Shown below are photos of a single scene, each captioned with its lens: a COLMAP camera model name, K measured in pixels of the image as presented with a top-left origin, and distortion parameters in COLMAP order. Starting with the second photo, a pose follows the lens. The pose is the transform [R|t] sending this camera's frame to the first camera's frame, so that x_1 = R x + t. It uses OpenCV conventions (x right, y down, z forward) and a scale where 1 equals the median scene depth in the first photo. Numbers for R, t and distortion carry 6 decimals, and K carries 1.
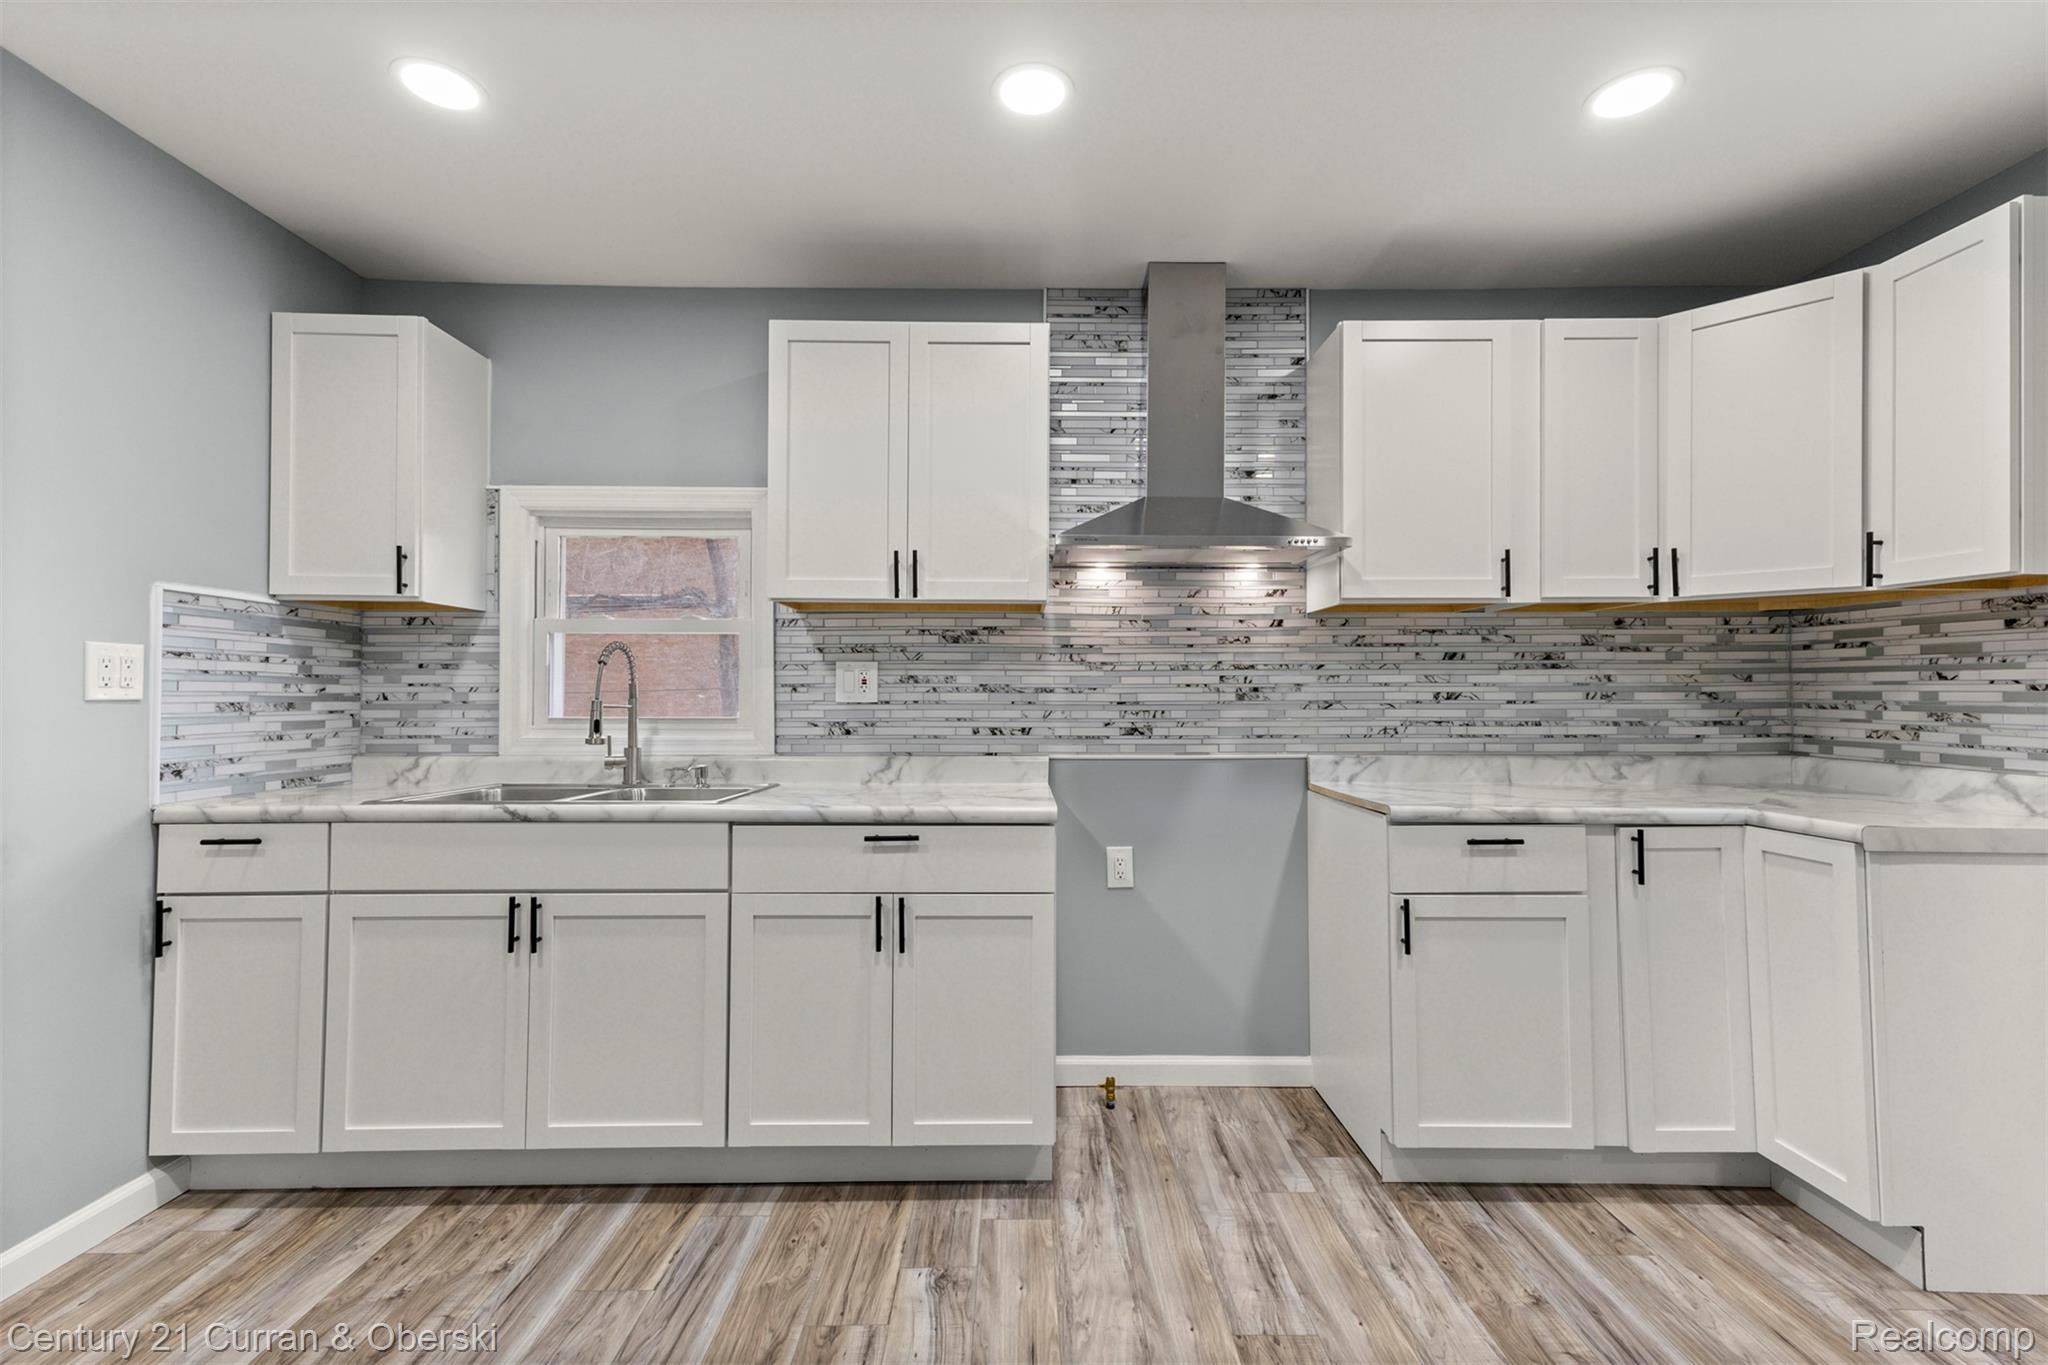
lens RADIAL K [[881.4, 0, 1029.0], [0, 881.4, 674.0], [0, 0, 1]] dist [0.011980, -0.000652]
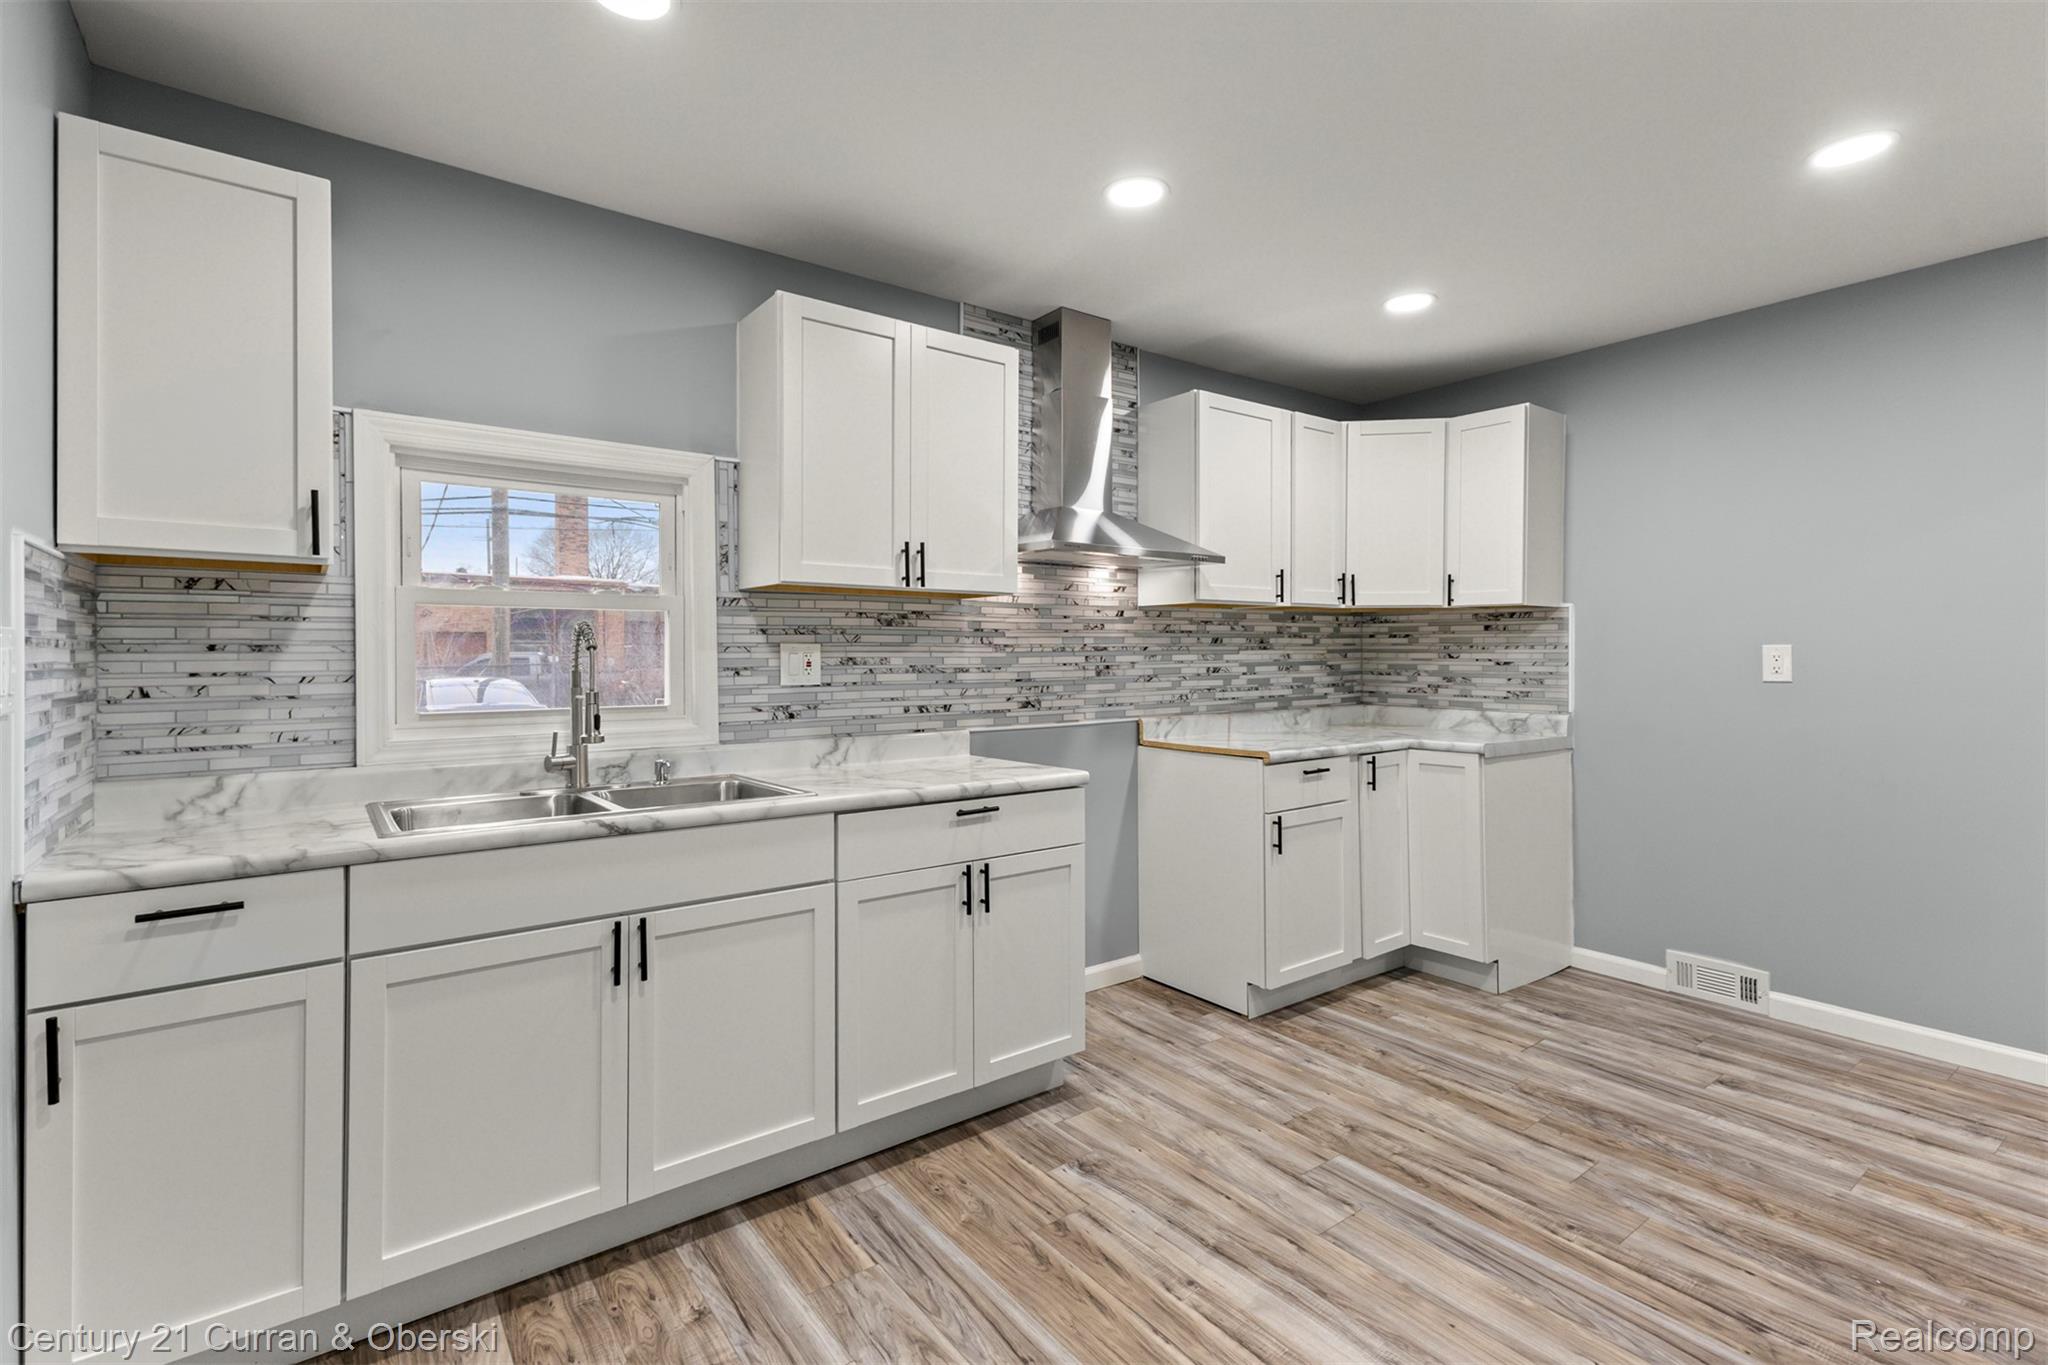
lens RADIAL K [[913.3, 0, 1024.5], [0, 913.3, 645.9], [0, 0, 1]] dist [0.001958, -0.000118]
pose [[0.813208, 0.001399, 0.581971, -0.634977], [-0.009287, 0.999901, 0.010573, -0.026688], [-0.581899, -0.014003, 0.813141, 0.033231]]
